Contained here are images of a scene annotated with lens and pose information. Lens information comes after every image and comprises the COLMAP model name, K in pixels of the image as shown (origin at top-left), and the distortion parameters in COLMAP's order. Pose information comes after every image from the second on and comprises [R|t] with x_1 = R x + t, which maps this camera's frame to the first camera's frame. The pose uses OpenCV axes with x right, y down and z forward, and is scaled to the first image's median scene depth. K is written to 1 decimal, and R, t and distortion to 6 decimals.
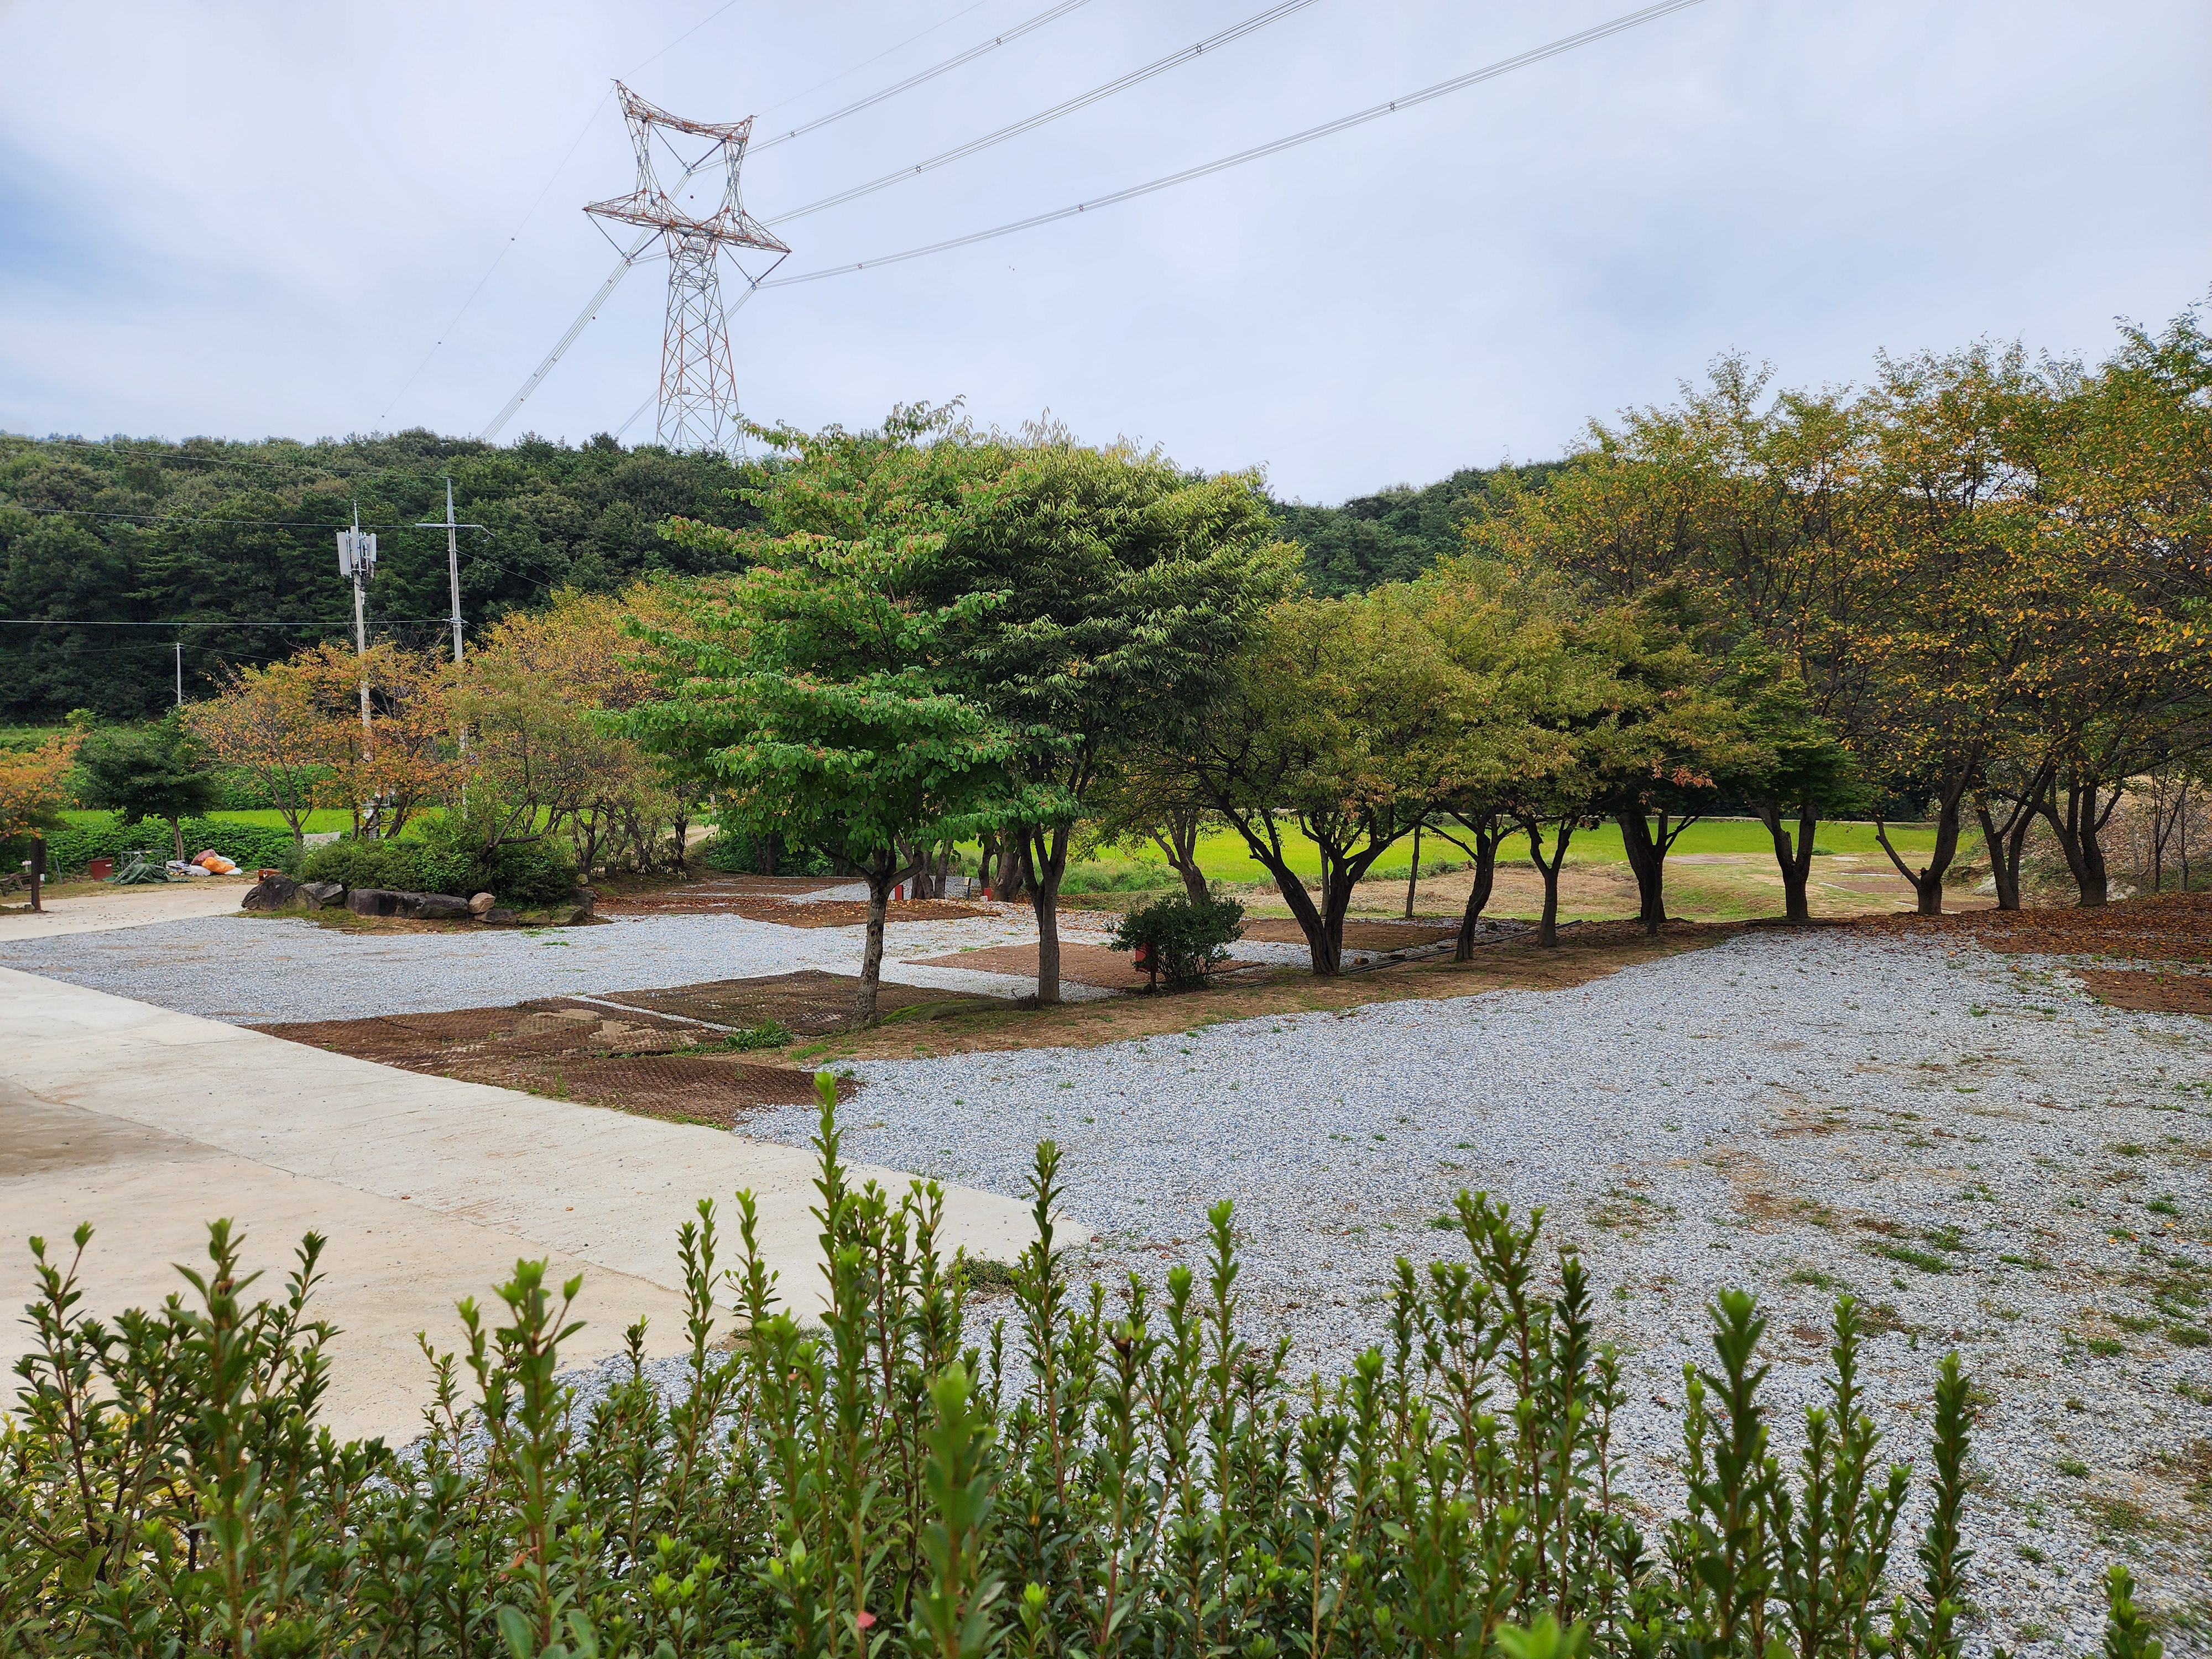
lens RADIAL K [[1510.5, 0, 1088.6], [0, 1510.5, 829.8], [0, 0, 1]] dist [0.084941, -0.074196]
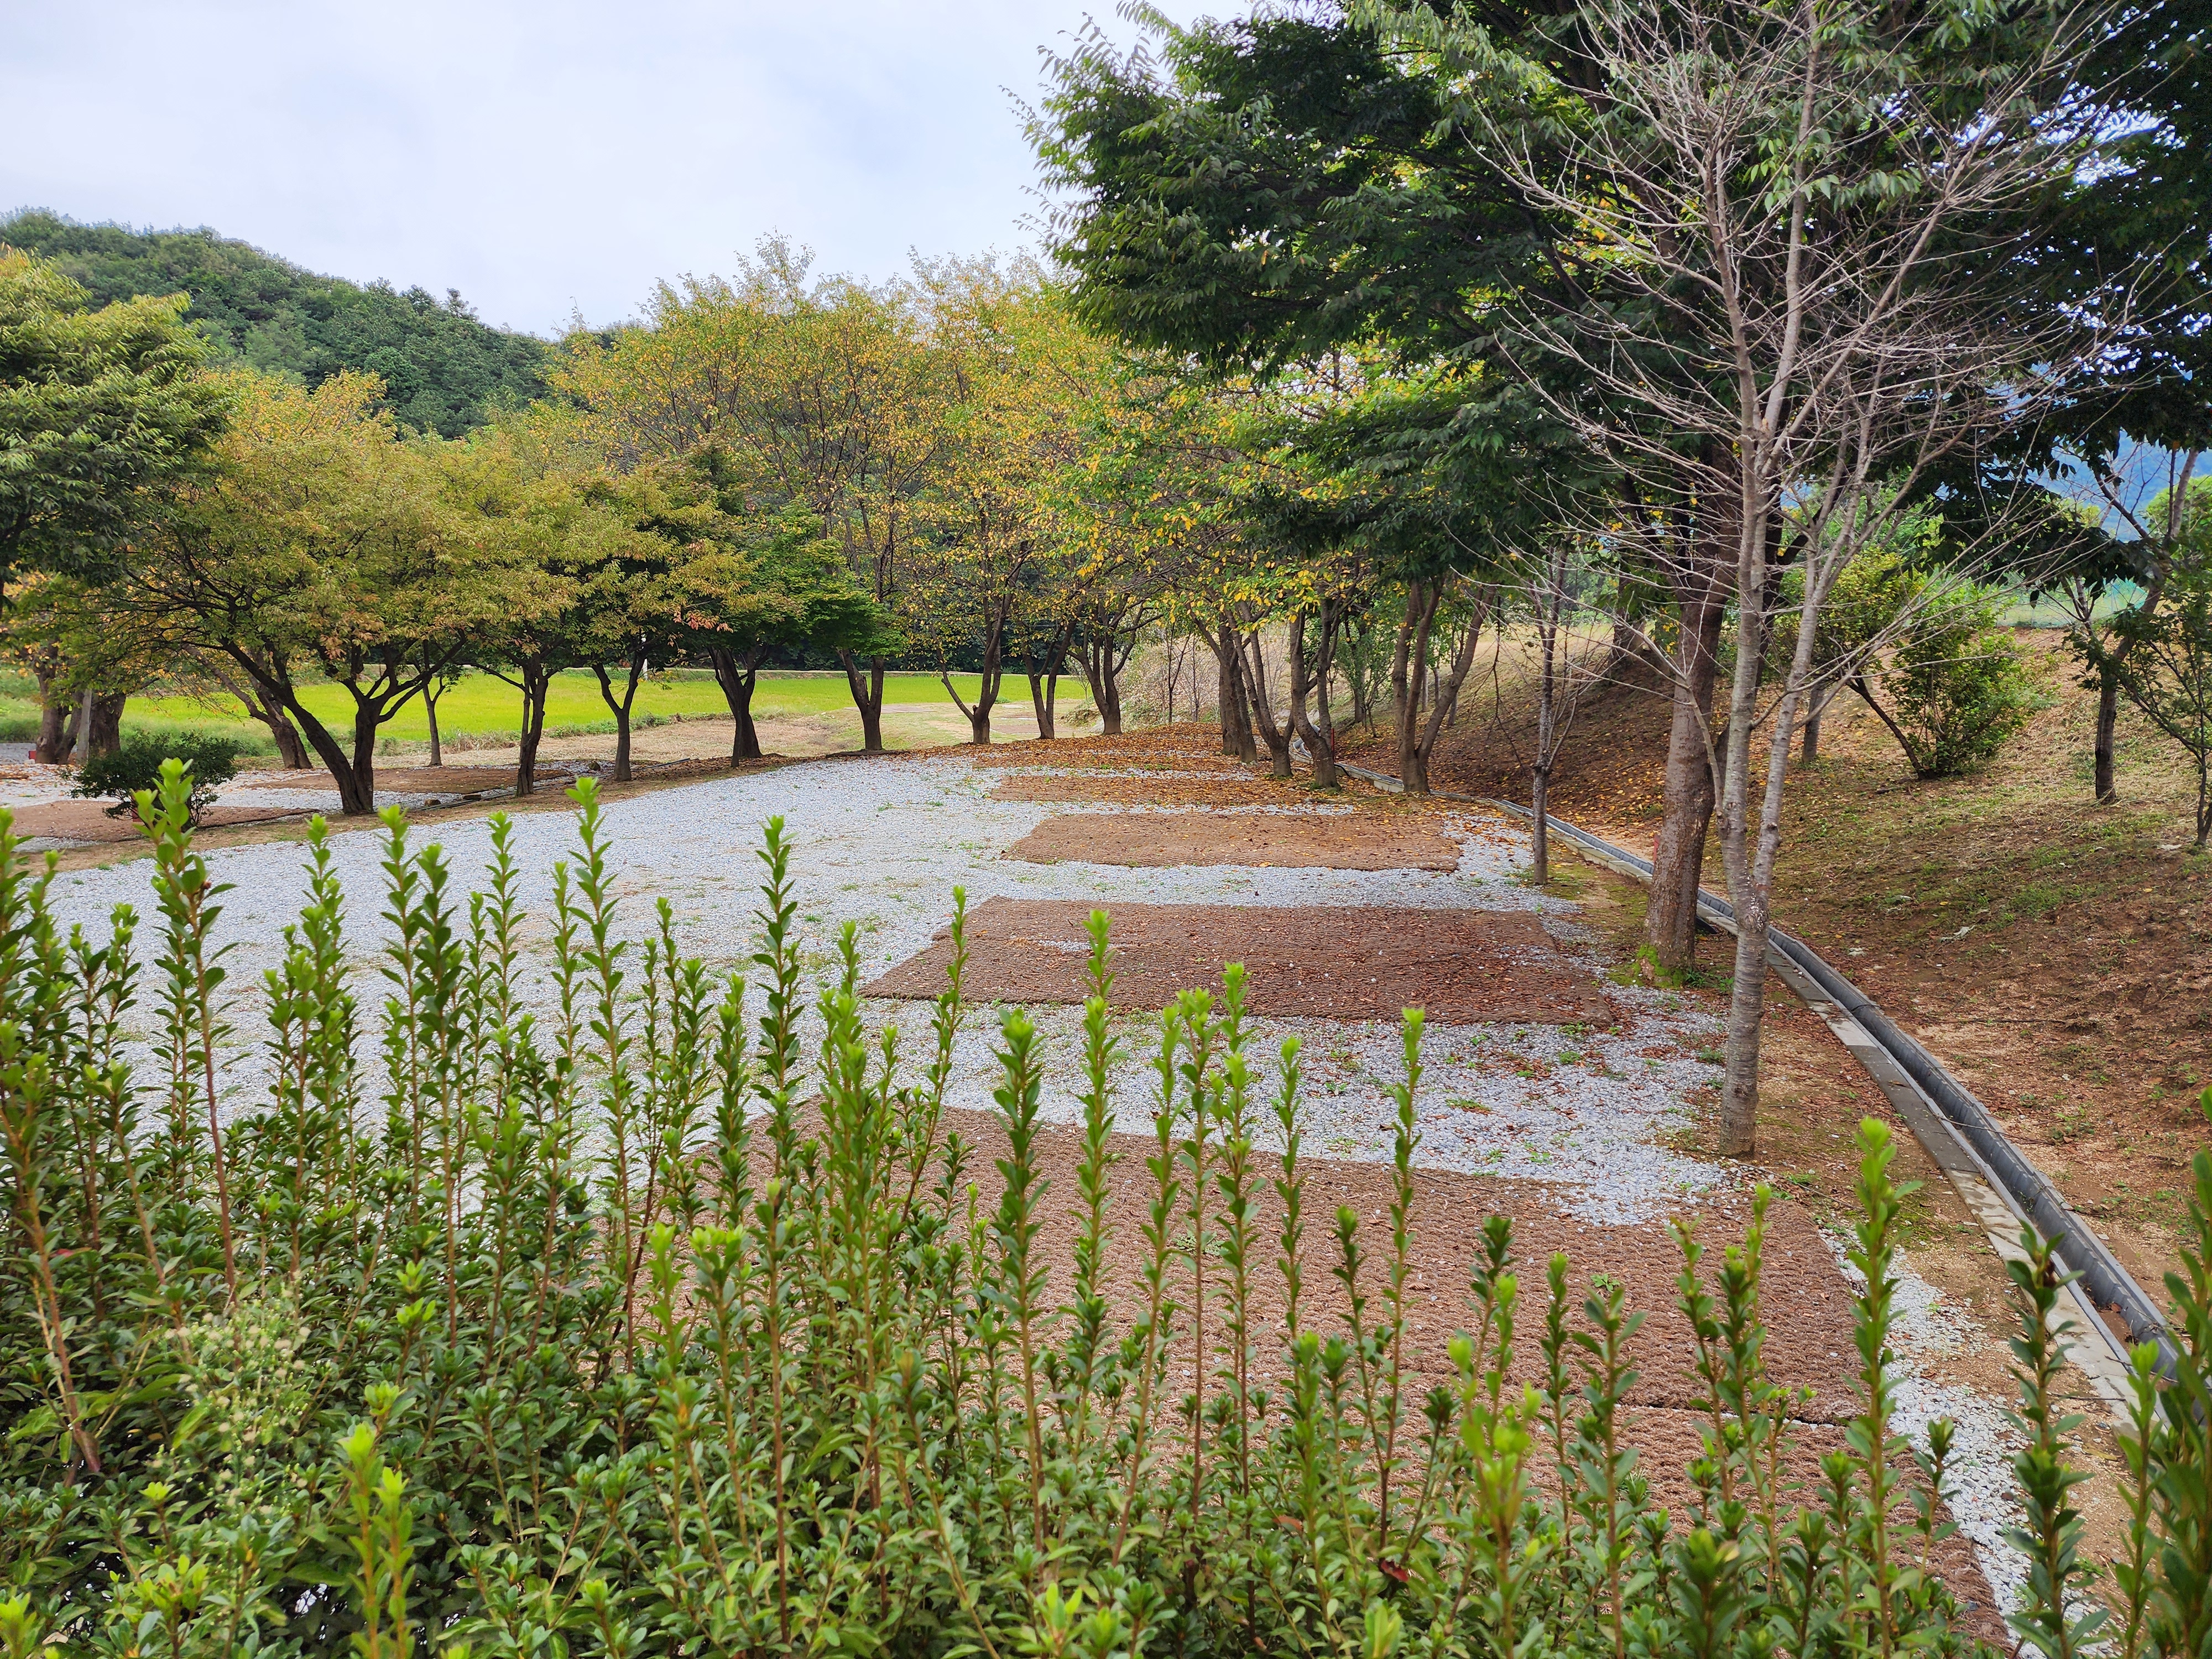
lens RADIAL K [[1510.5, 0, 1088.6], [0, 1510.5, 829.8], [0, 0, 1]] dist [0.084941, -0.074196]
pose [[0.885690, -0.058039, 0.460635, 0.114361], [0.014529, 0.995134, 0.097449, 0.013145], [-0.464050, -0.079617, 0.882224, -0.135653]]
